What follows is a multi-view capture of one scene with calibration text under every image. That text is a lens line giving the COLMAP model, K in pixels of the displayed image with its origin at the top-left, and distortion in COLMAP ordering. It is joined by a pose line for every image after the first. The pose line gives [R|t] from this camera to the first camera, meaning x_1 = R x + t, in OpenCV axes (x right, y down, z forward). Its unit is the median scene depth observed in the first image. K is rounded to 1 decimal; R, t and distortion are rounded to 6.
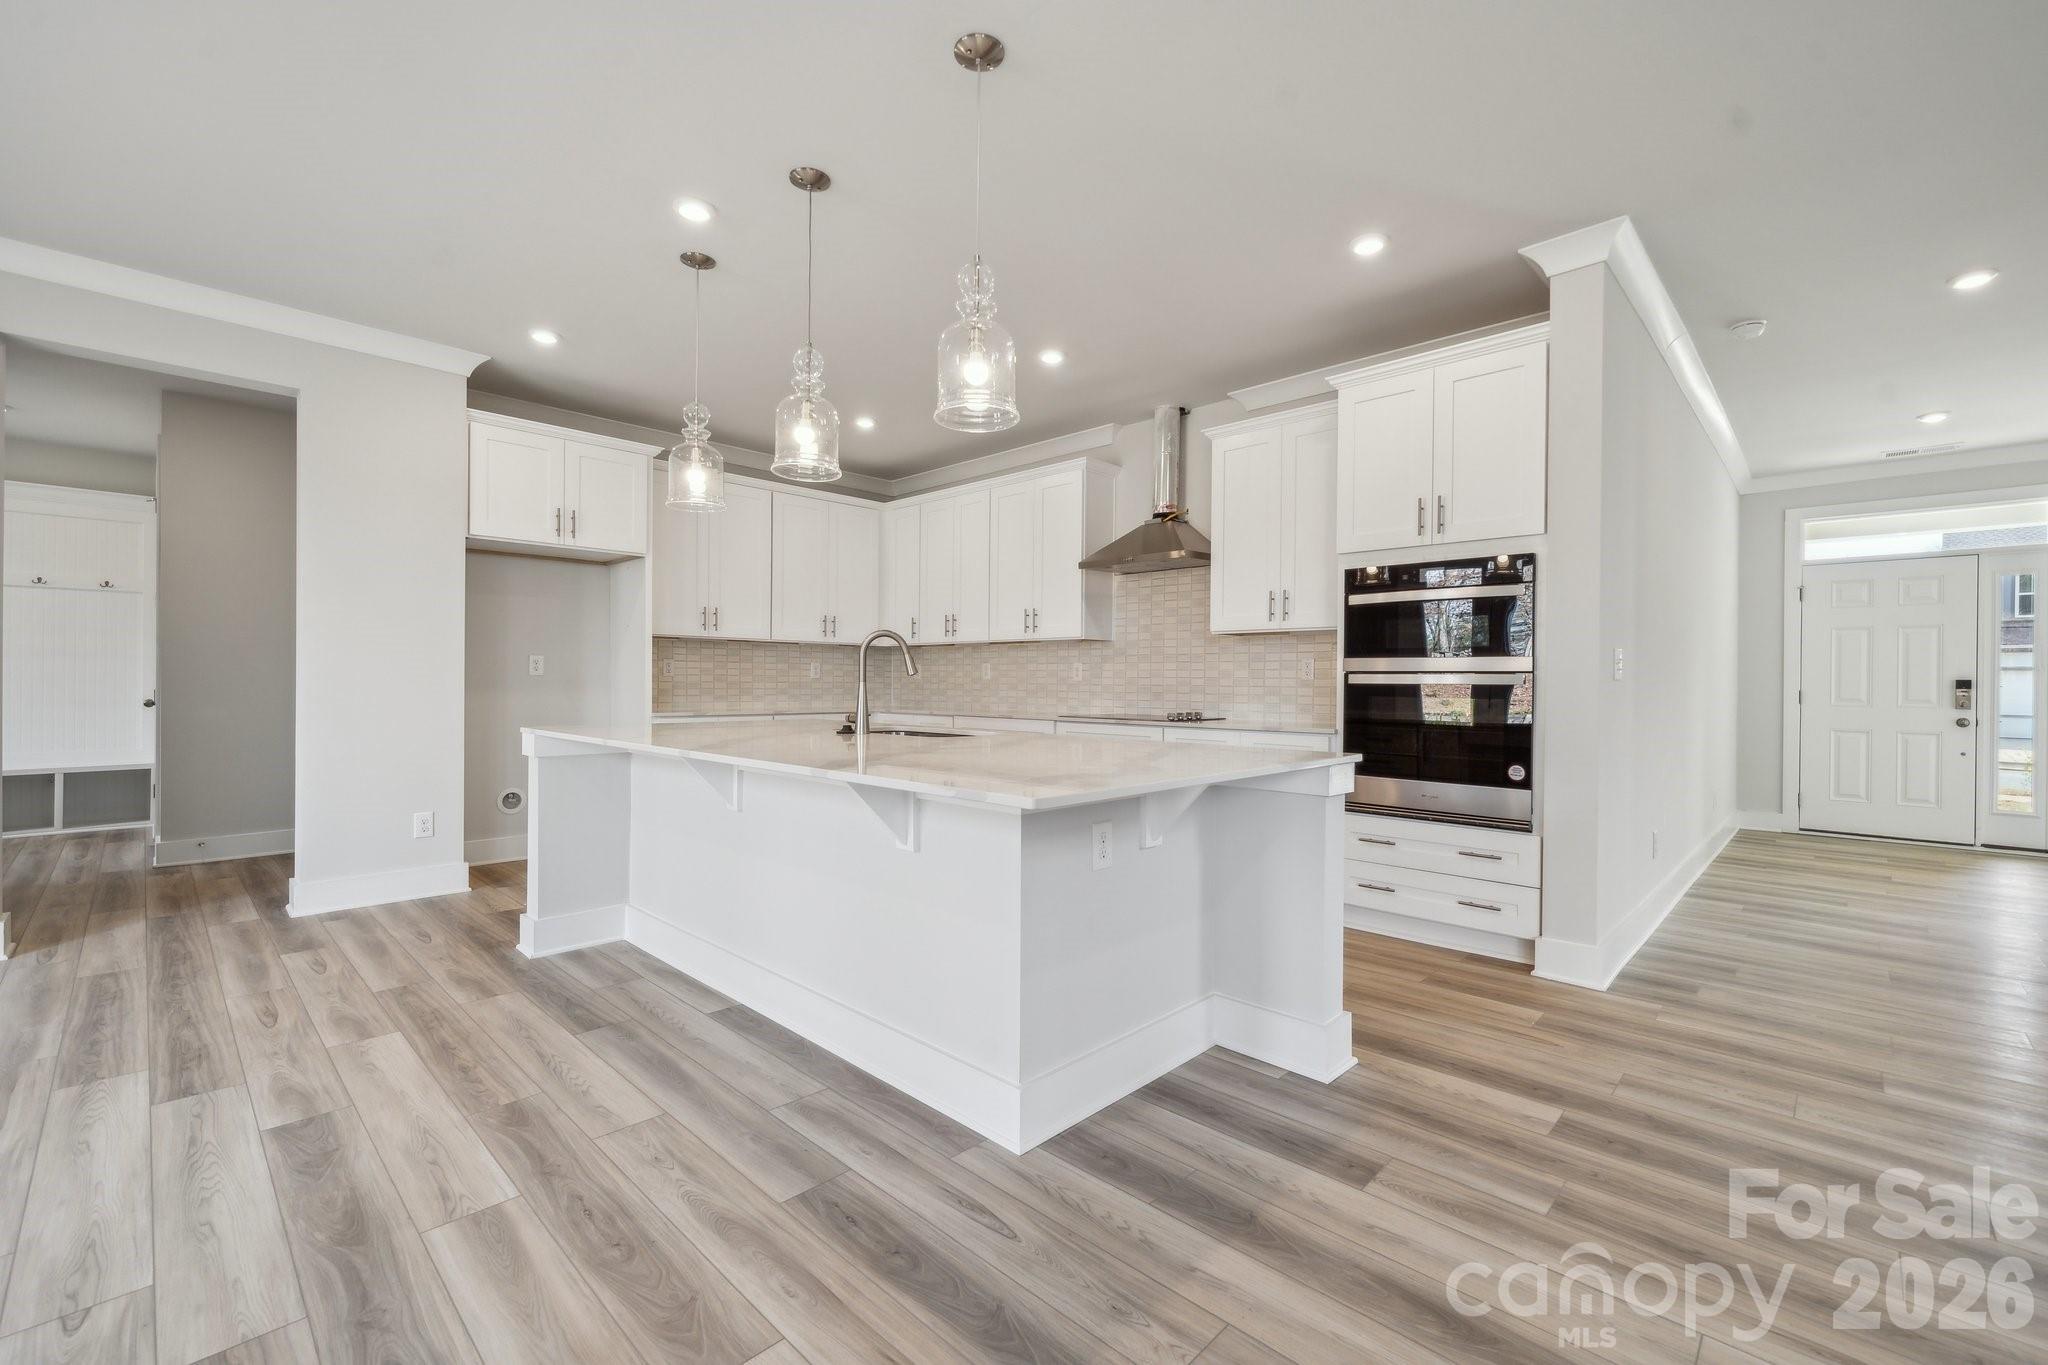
lens RADIAL K [[851.1, 0, 1033.2], [0, 851.1, 688.5], [0, 0, 1]] dist [0.001638, -0.000523]
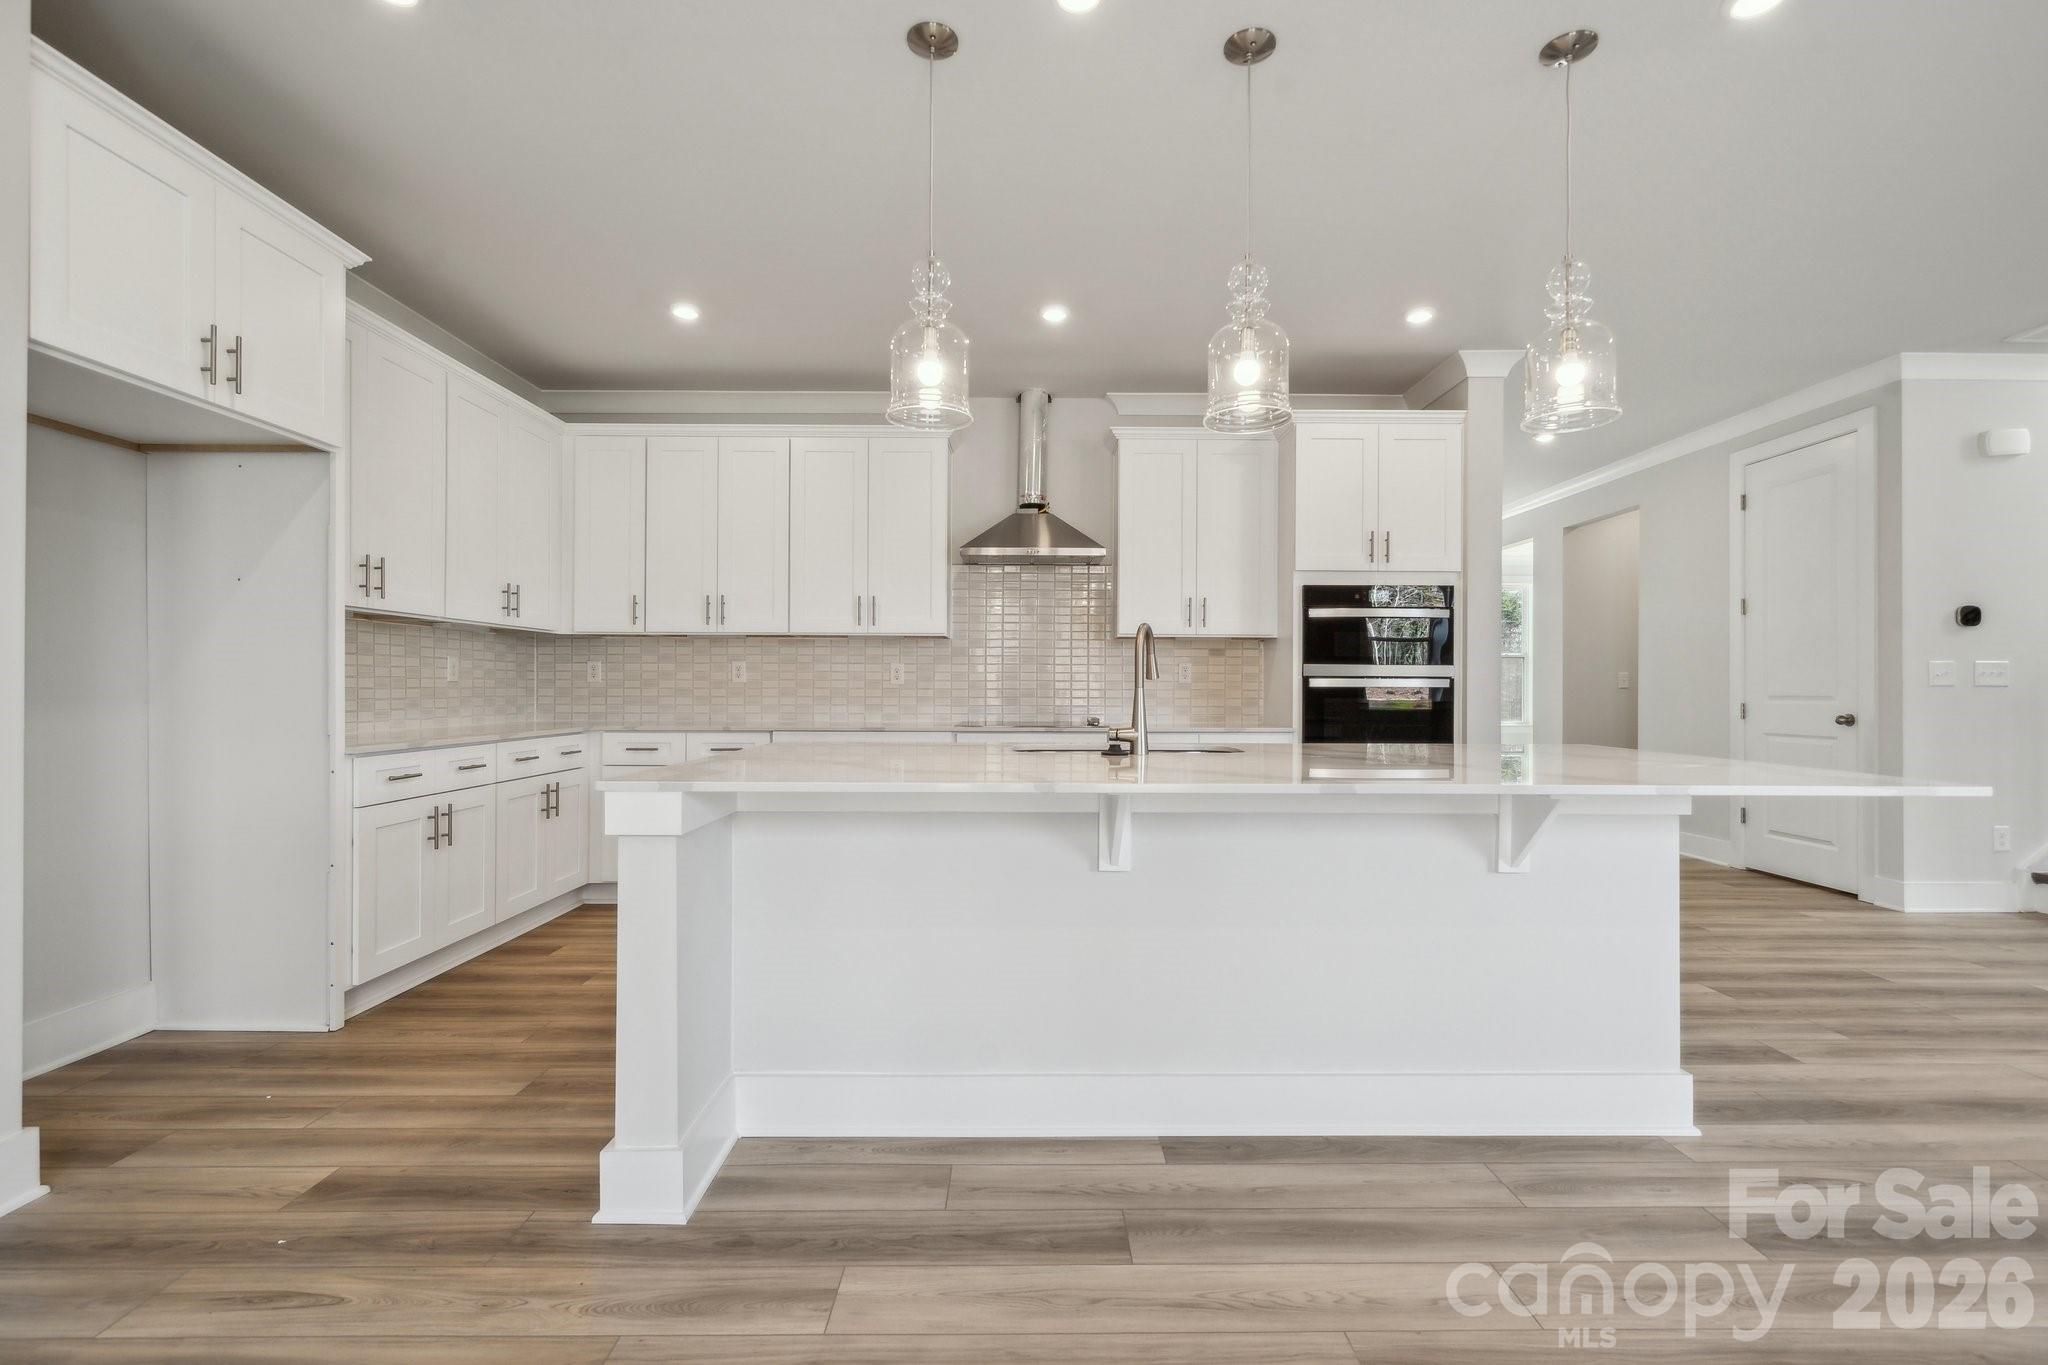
lens RADIAL K [[900.6, 0, 1033.9], [0, 900.6, 682.1], [0, 0, 1]] dist [-0.002447, 0.000597]
pose [[0.719743, -0.001456, 0.694239, -0.661230], [0.007481, 0.999956, -0.005659, -0.006903], [-0.694200, 0.009267, 0.719722, 0.365727]]
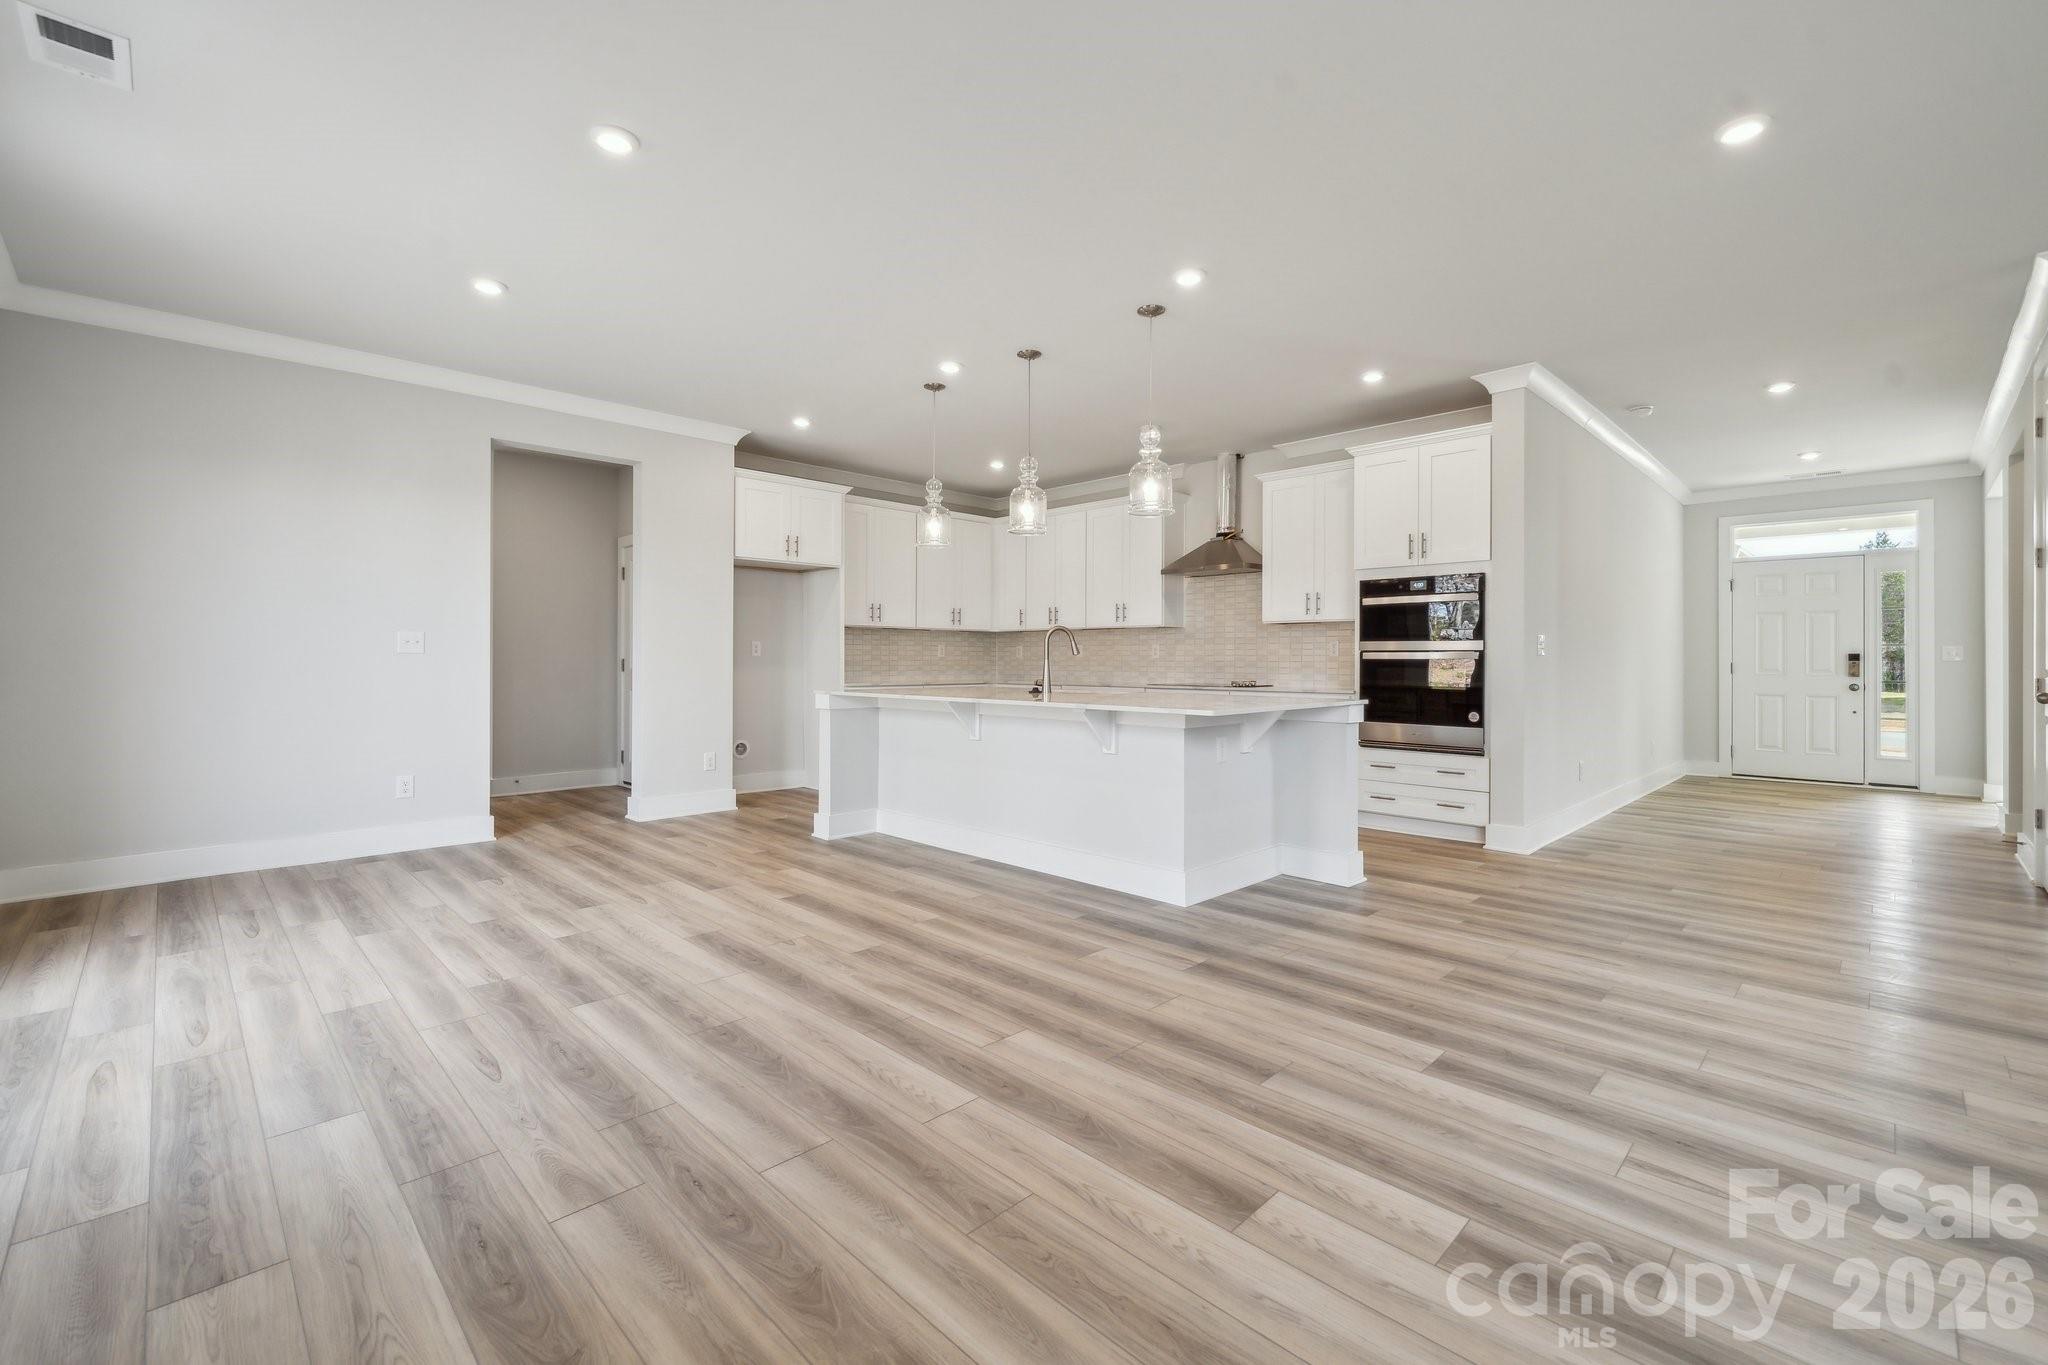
lens RADIAL K [[851.1, 0, 1035.6], [0, 851.1, 668.5], [0, 0, 1]] dist [0.001638, -0.000523]
pose [[0.999801, -0.005478, -0.019182, -0.149201], [0.005518, 0.999983, 0.002015, 0.004287], [0.019171, -0.002121, 0.999814, -0.432403]]
